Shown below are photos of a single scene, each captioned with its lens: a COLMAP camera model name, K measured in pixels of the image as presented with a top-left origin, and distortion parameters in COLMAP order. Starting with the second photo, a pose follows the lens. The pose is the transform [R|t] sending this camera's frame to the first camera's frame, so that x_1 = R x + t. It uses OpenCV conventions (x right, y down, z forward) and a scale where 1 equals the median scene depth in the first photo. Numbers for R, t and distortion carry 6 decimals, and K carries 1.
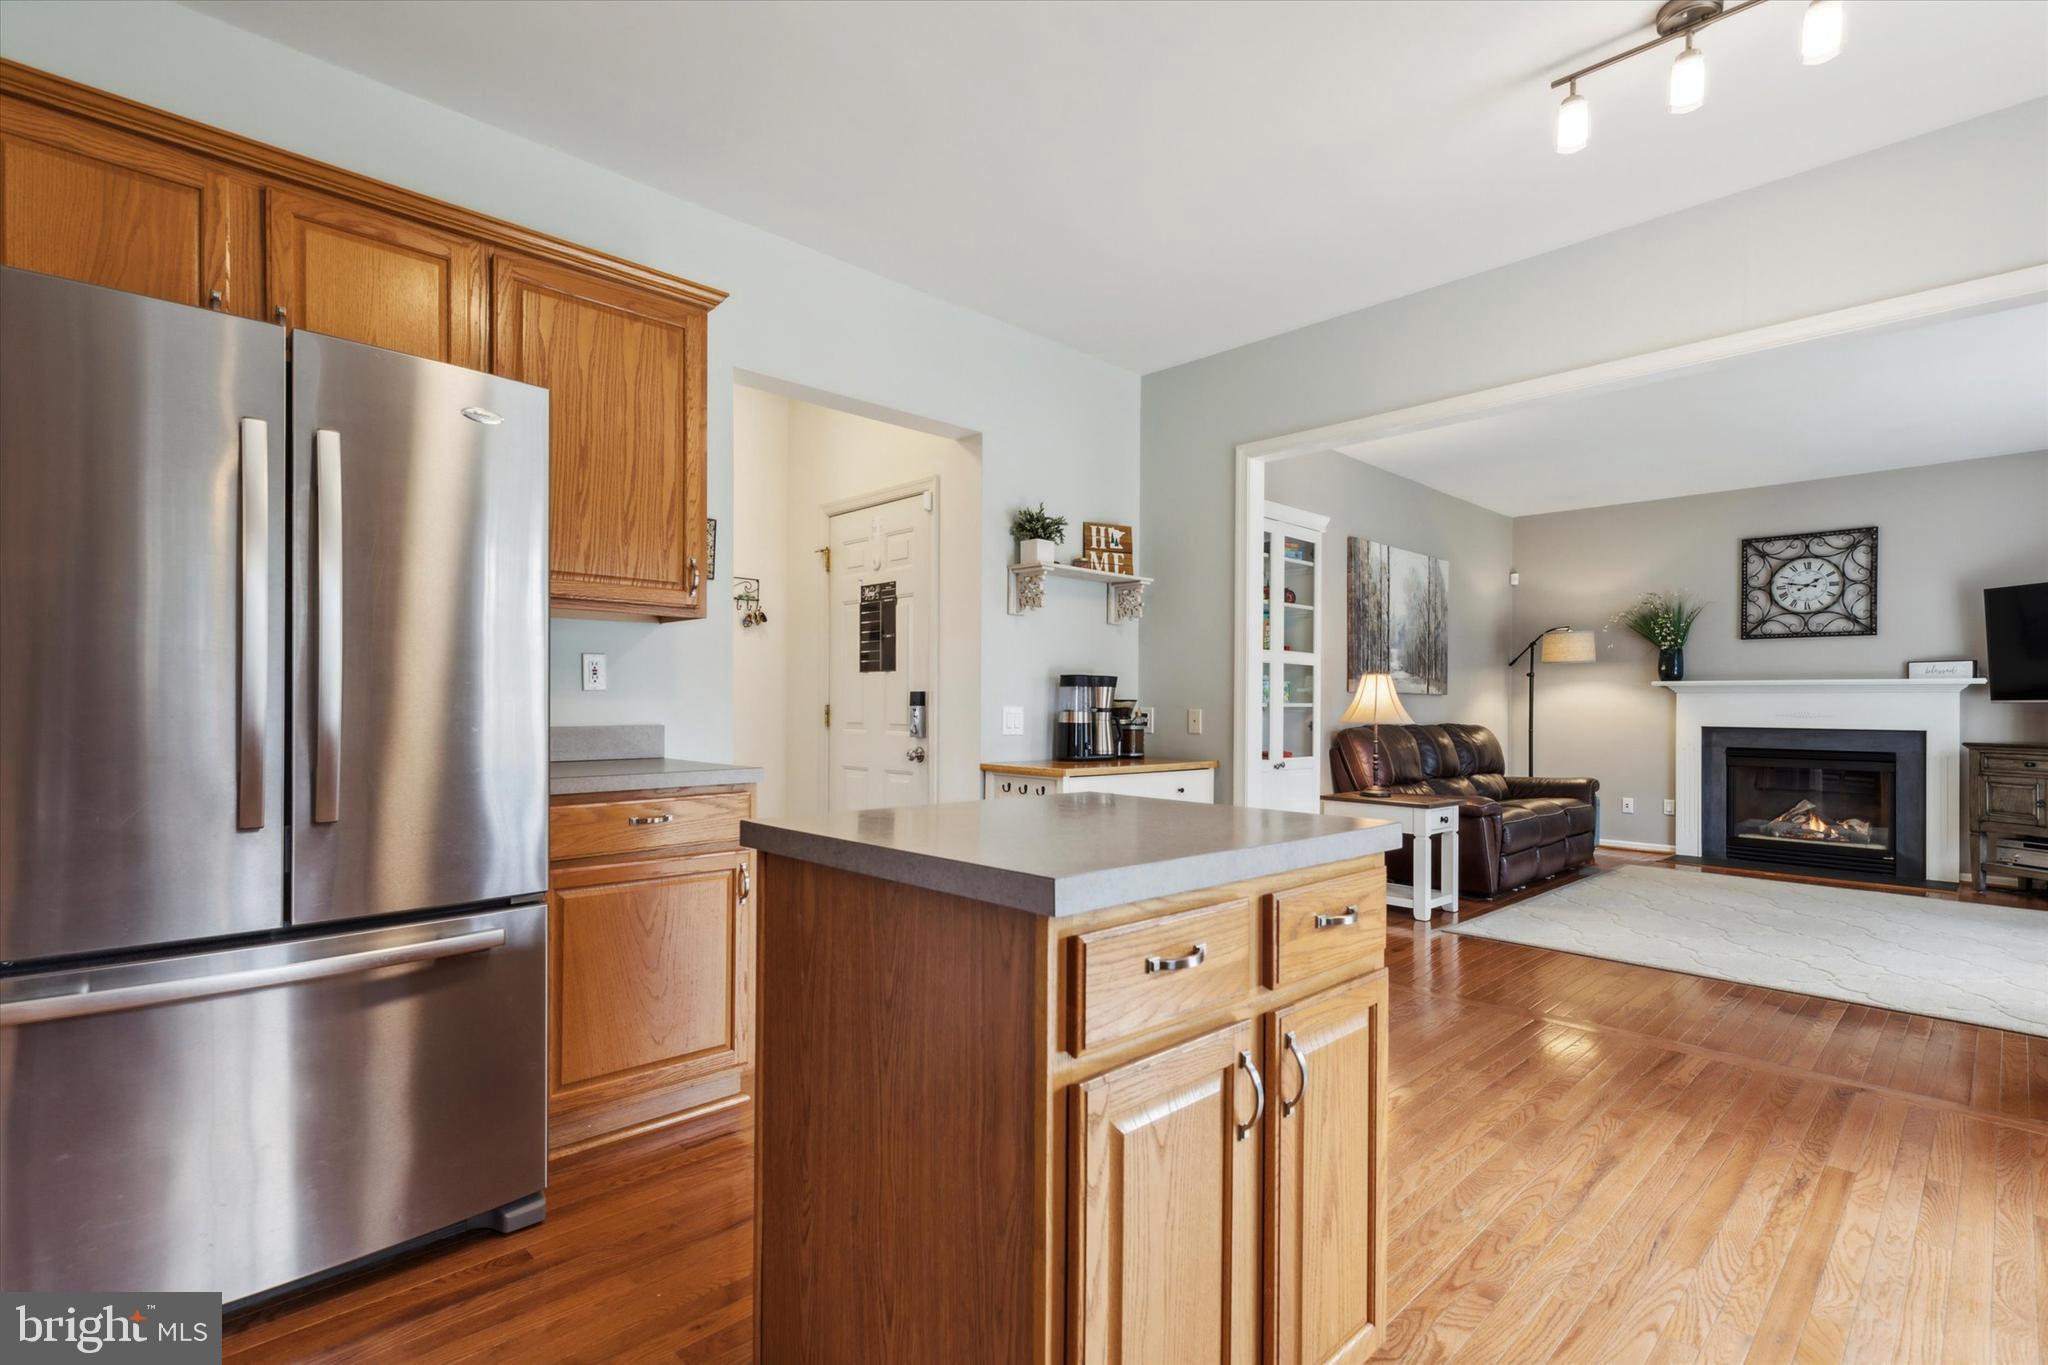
lens RADIAL K [[956.9, 0, 1028.9], [0, 956.9, 699.2], [0, 0, 1]] dist [0.010097, 0.000138]
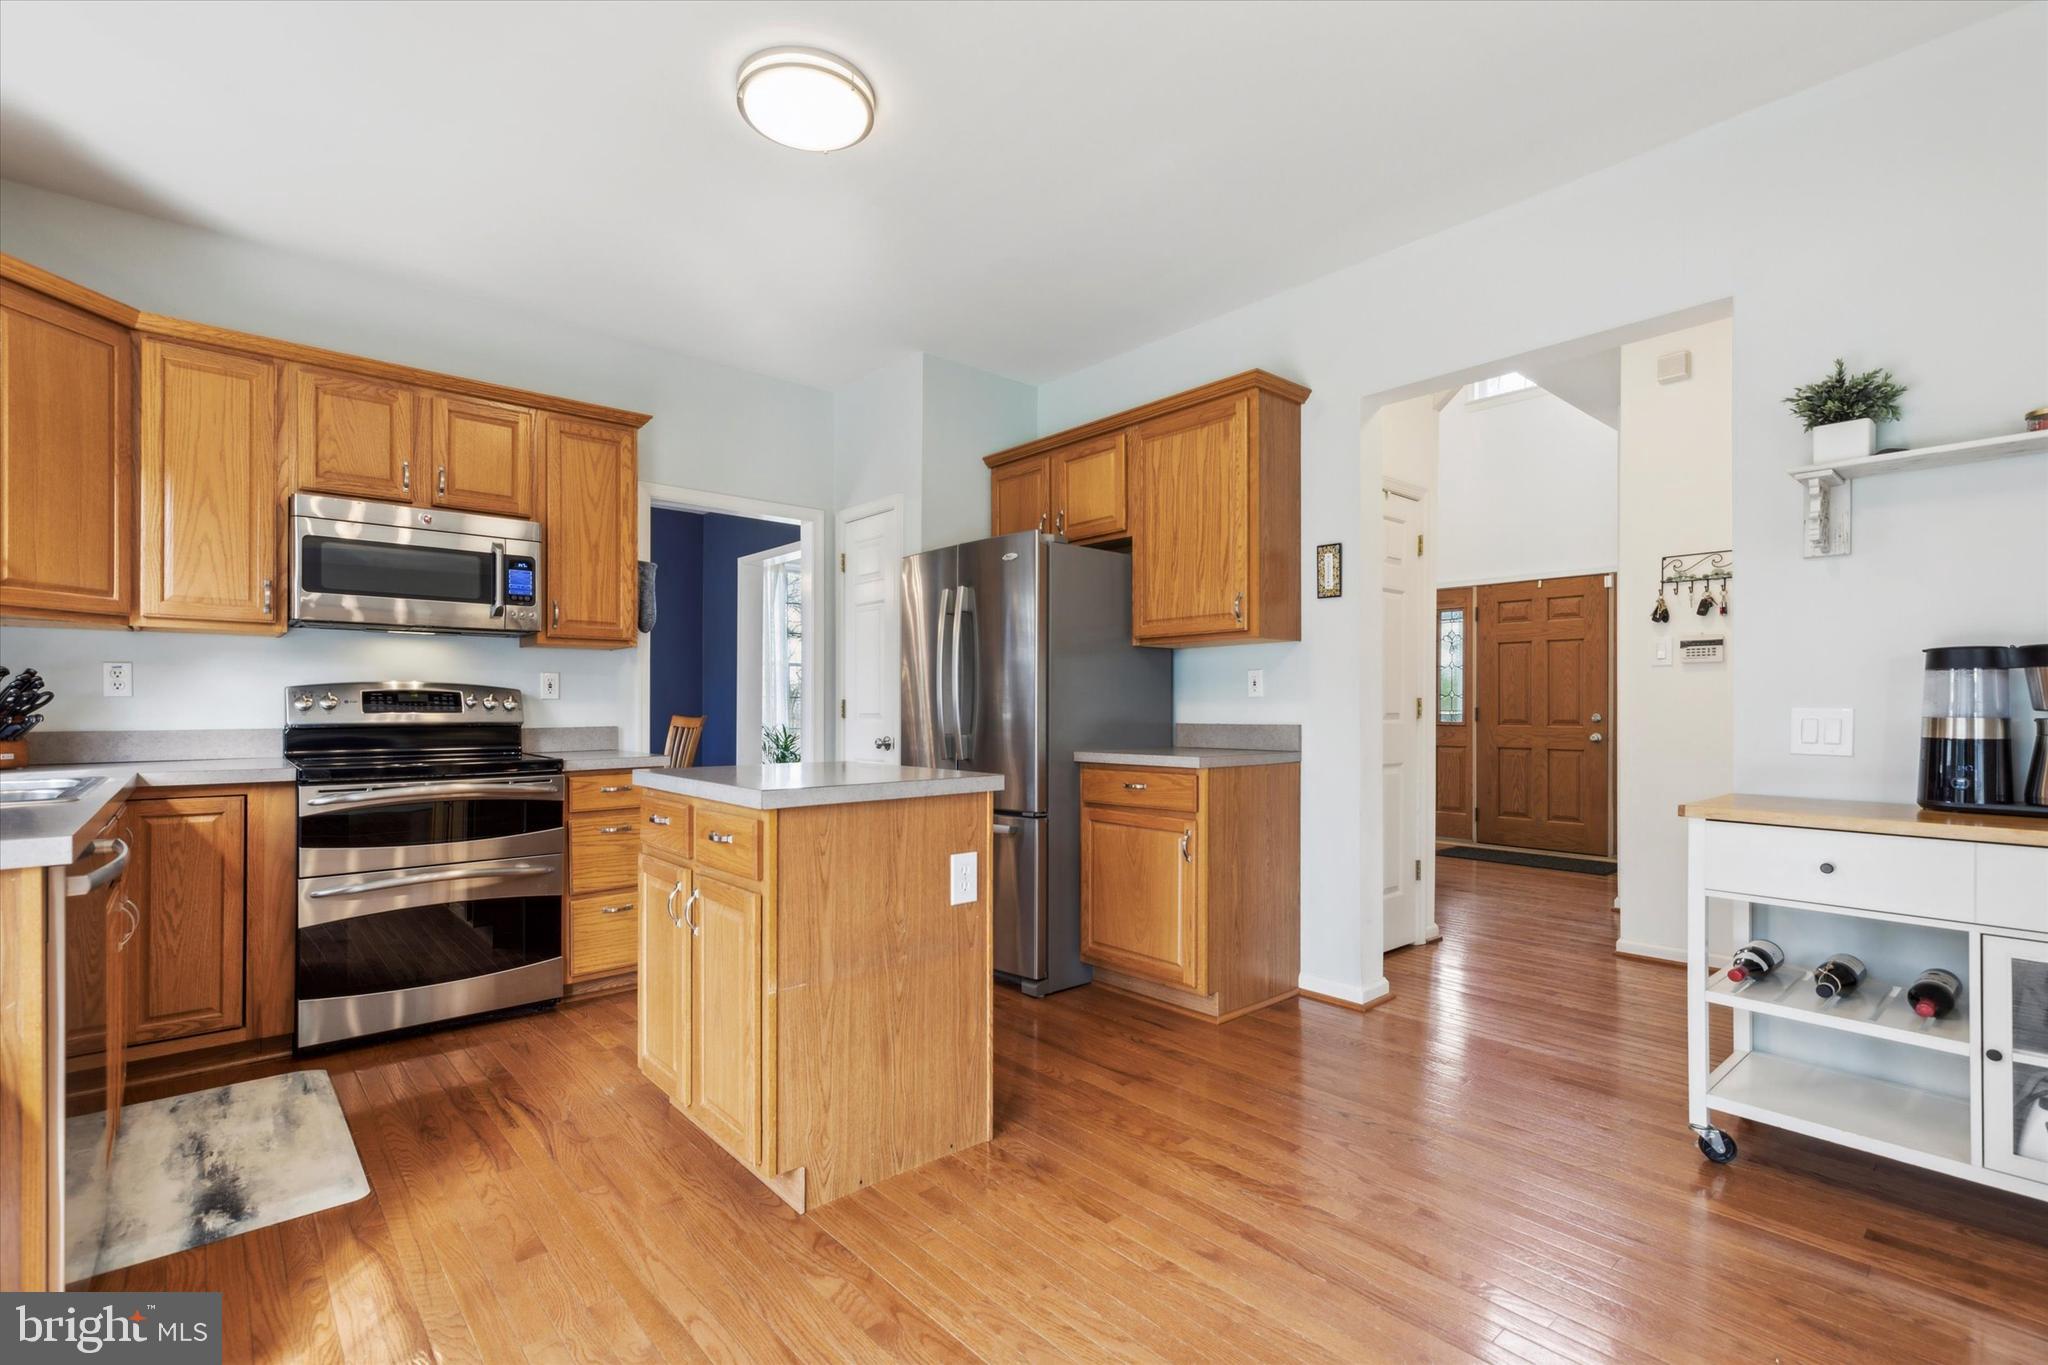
lens RADIAL K [[956.9, 0, 1025.1], [0, 956.9, 700.9], [0, 0, 1]] dist [0.010097, 0.000138]
pose [[-0.050616, -0.012473, -0.998640, 1.058696], [0.006954, 0.999893, -0.012841, 0.012759], [0.998694, -0.007594, -0.050524, 0.894292]]
